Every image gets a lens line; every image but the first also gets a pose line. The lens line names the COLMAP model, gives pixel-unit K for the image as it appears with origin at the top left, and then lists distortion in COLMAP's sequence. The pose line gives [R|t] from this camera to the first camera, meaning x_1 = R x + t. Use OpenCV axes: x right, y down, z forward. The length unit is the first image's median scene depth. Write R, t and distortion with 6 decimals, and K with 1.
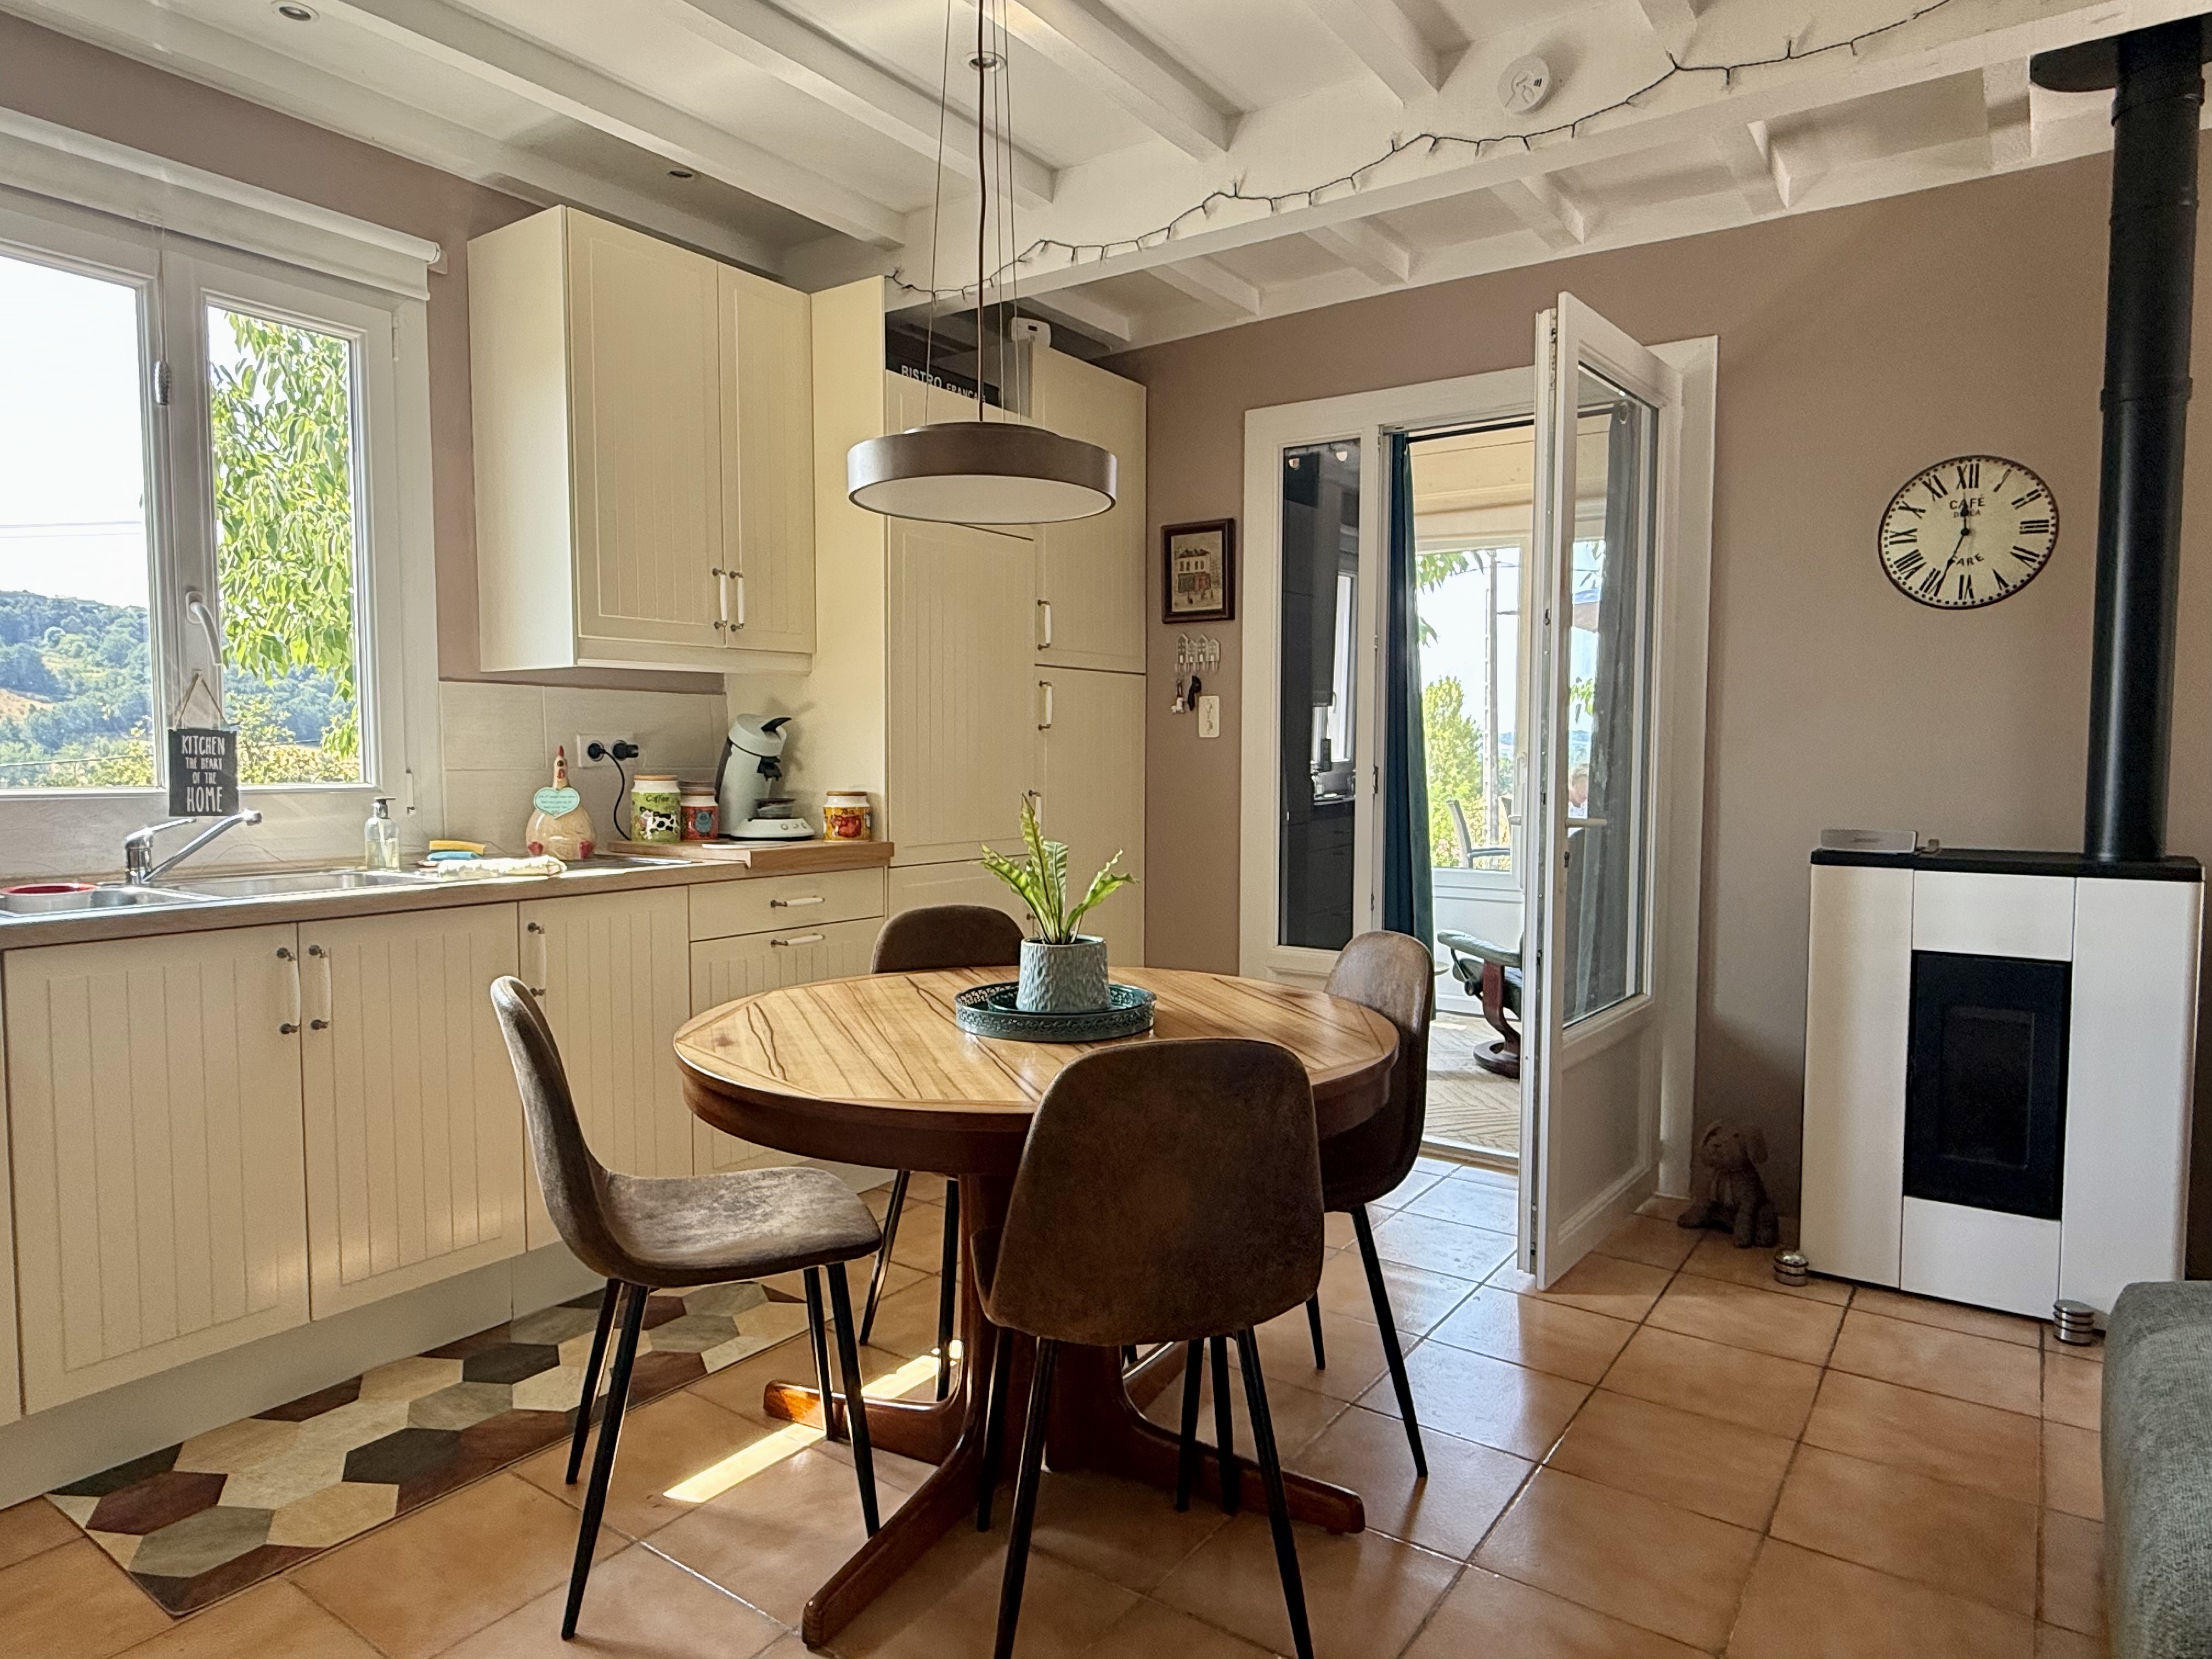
lens RADIAL K [[1350.1, 0, 1105.2], [0, 1350.1, 829.6], [0, 0, 1]] dist [0.010140, 0.000752]
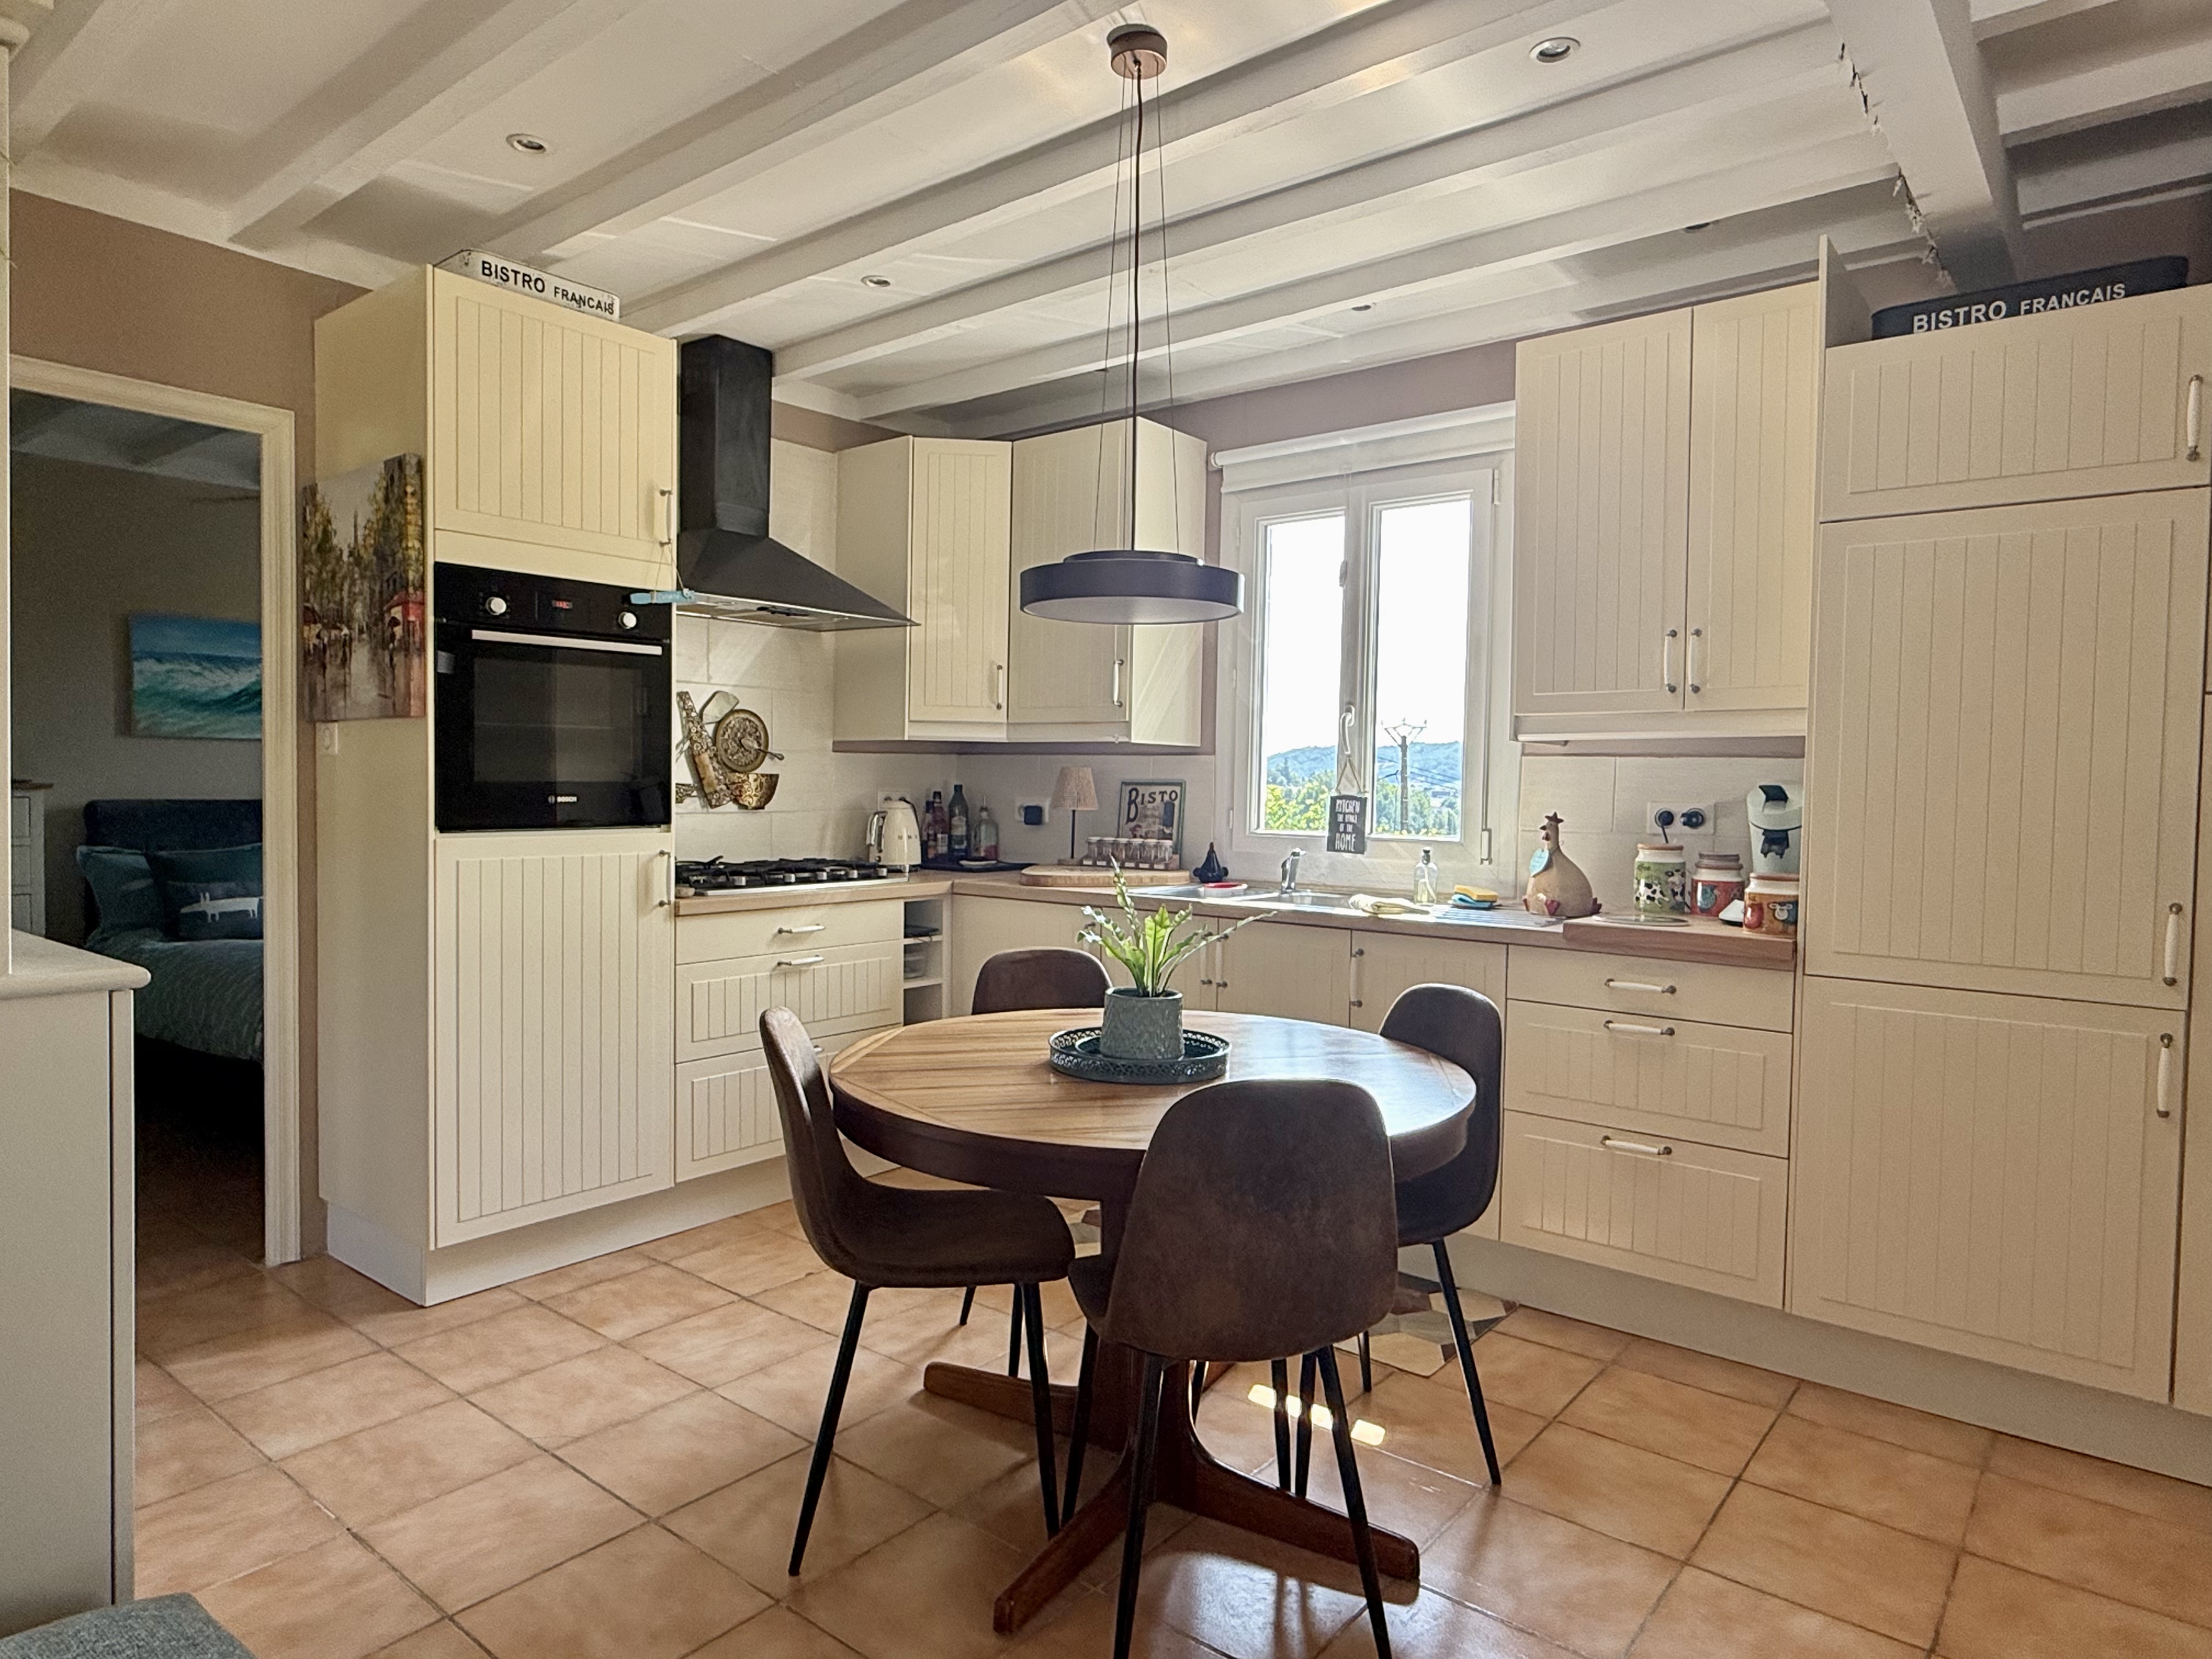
lens RADIAL K [[1350.1, 0, 1105.1], [0, 1350.1, 827.4], [0, 0, 1]] dist [0.010140, 0.000752]
pose [[-0.060933, 0.029237, -0.997714, 0.870889], [-0.073476, 0.996728, 0.033695, -0.071143], [0.995434, 0.075361, -0.058585, 0.839813]]
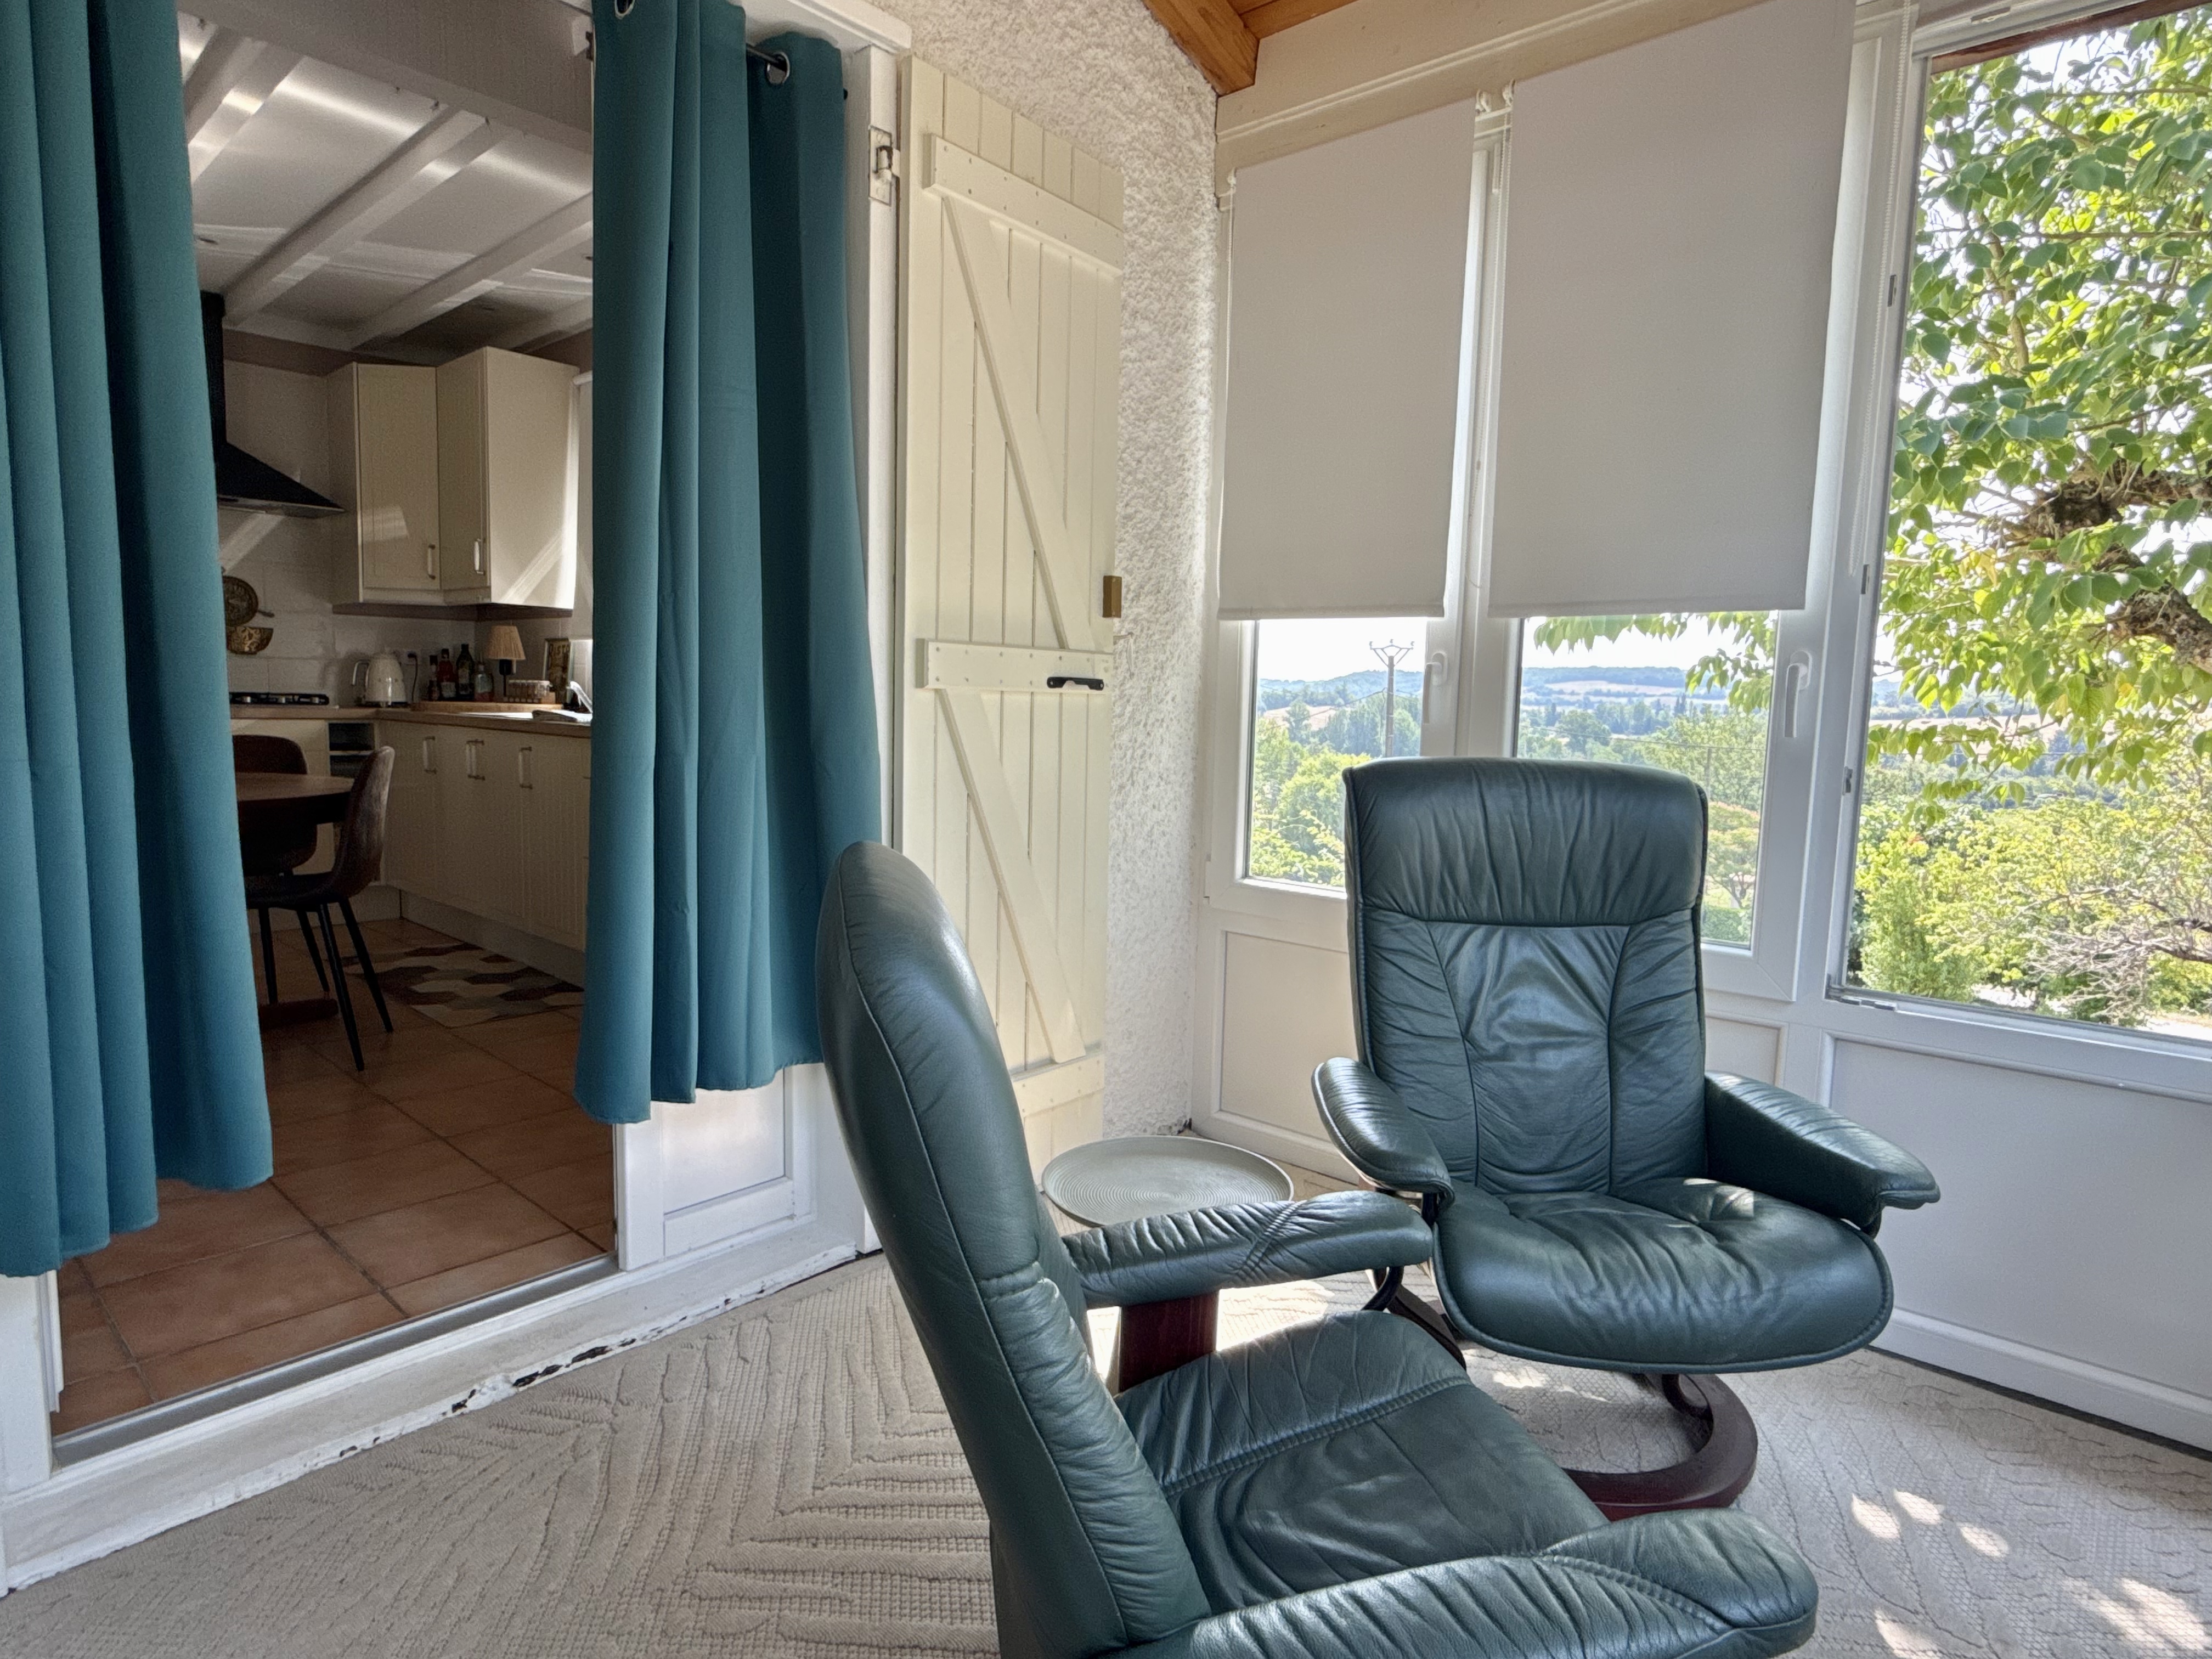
lens RADIAL K [[1191.8, 0, 1094.7], [0, 1191.8, 832.0], [0, 0, 1]] dist [-0.001190, 0.000692]
pose [[-0.120630, 0.105754, -0.987048, 1.010158], [-0.087793, 0.989277, 0.116723, -0.066447], [0.988808, 0.100736, -0.110052, 1.914839]]
